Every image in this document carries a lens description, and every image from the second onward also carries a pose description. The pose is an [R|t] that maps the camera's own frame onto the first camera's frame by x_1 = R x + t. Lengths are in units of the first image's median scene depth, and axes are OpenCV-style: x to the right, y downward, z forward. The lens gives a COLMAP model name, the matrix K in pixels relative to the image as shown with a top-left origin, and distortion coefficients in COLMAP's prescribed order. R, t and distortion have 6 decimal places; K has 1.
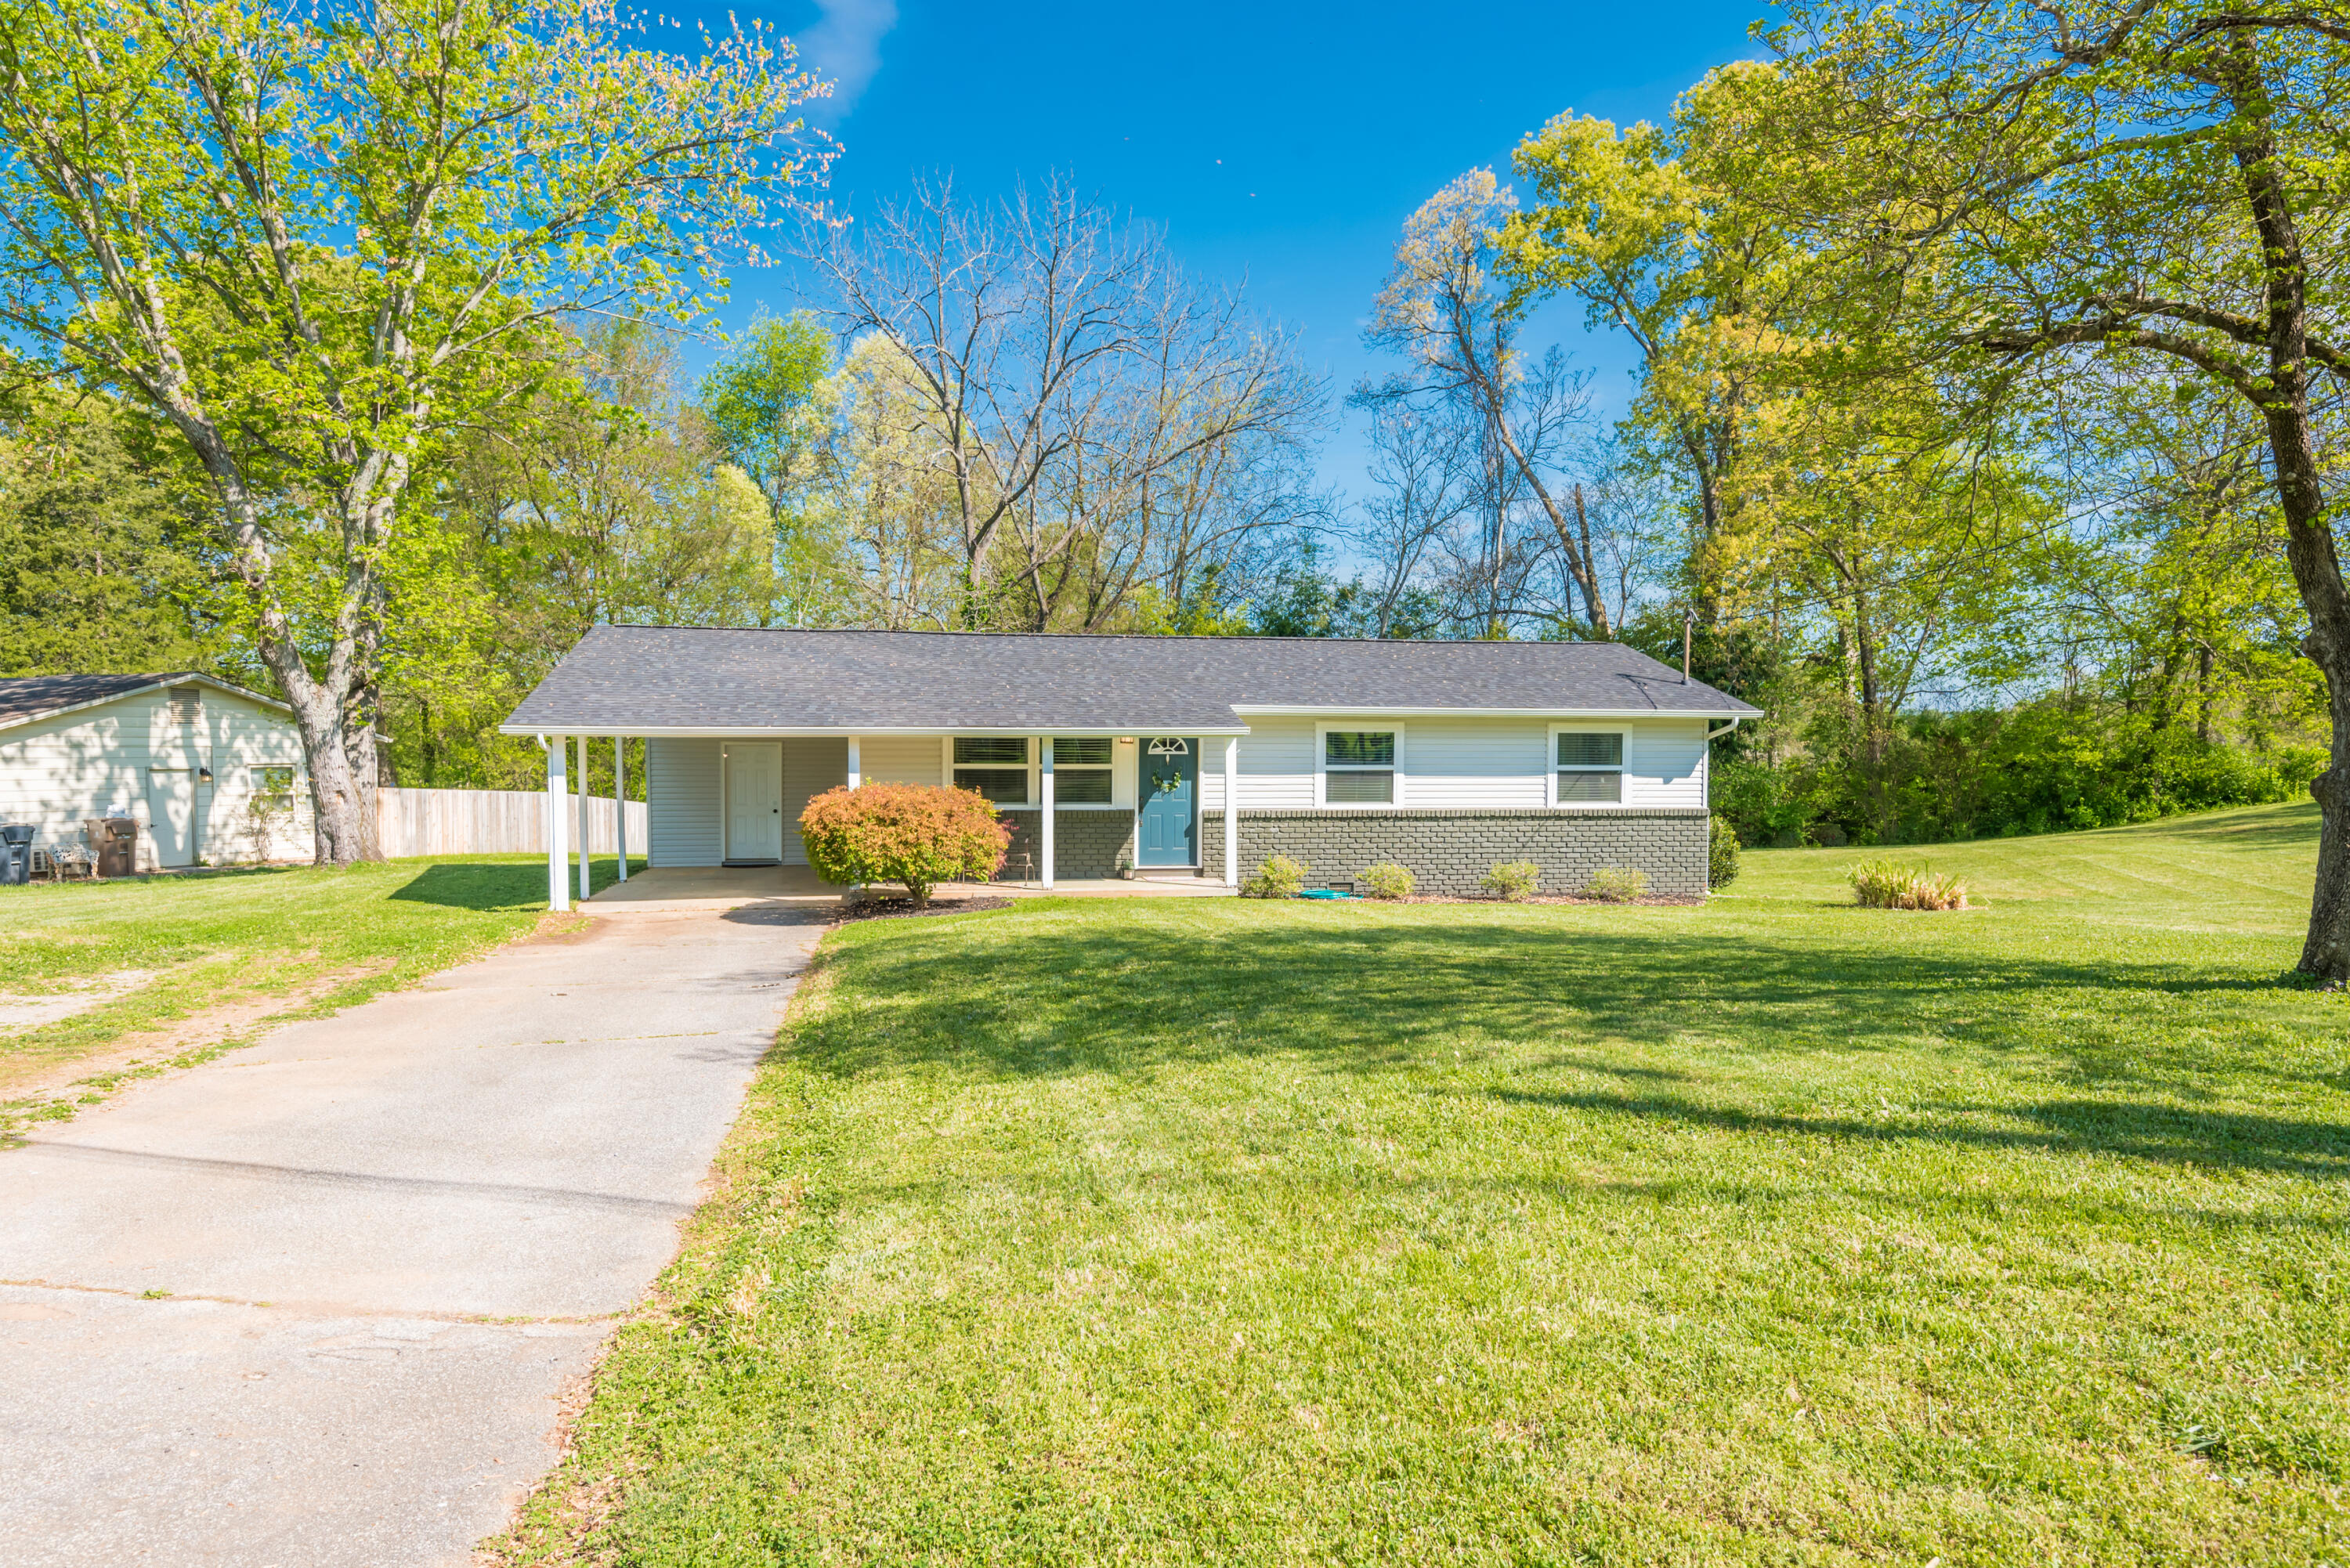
lens RADIAL K [[1400.4, 0, 1175.0], [0, 1400.4, 784.0], [0, 0, 1]] dist [0.054881, -0.000309]
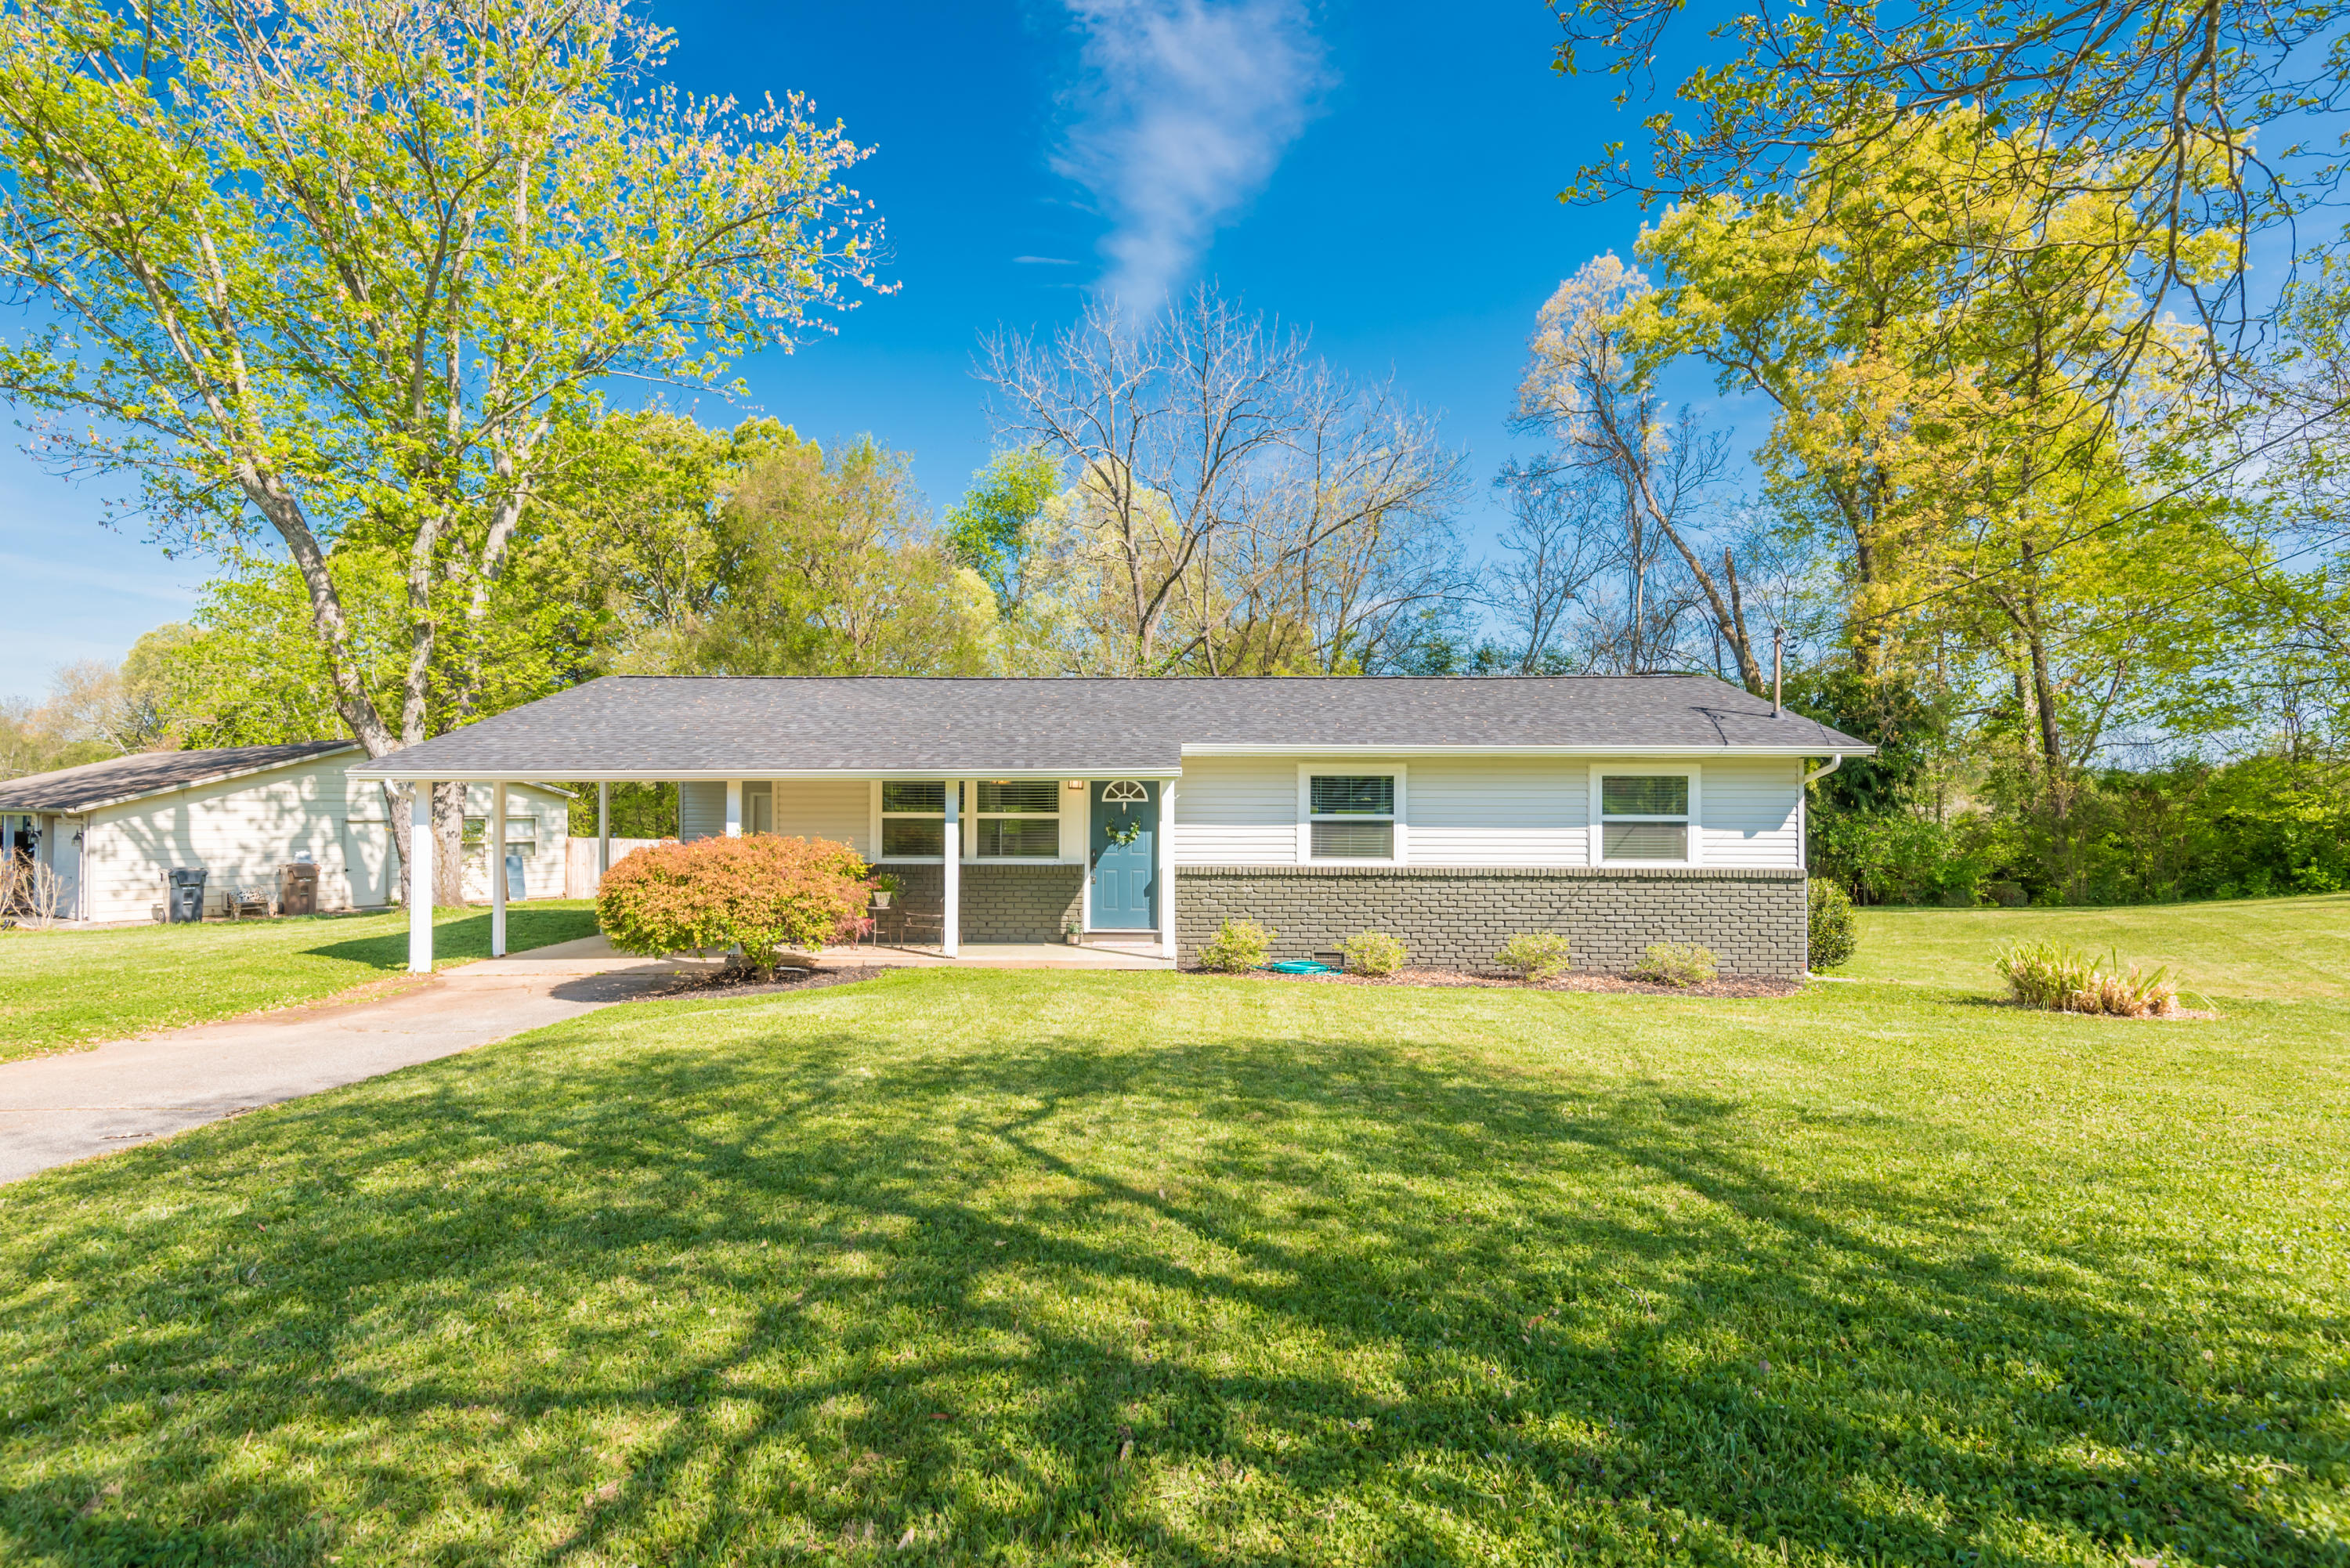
lens RADIAL K [[1149.6, 0, 1171.7], [0, 1149.6, 771.8], [0, 0, 1]] dist [0.024389, -0.010270]
pose [[0.980024, -0.006212, -0.198782, 0.151027], [-0.004720, 0.998504, -0.054475, -0.000465], [0.198823, 0.054325, 0.978529, 0.273235]]
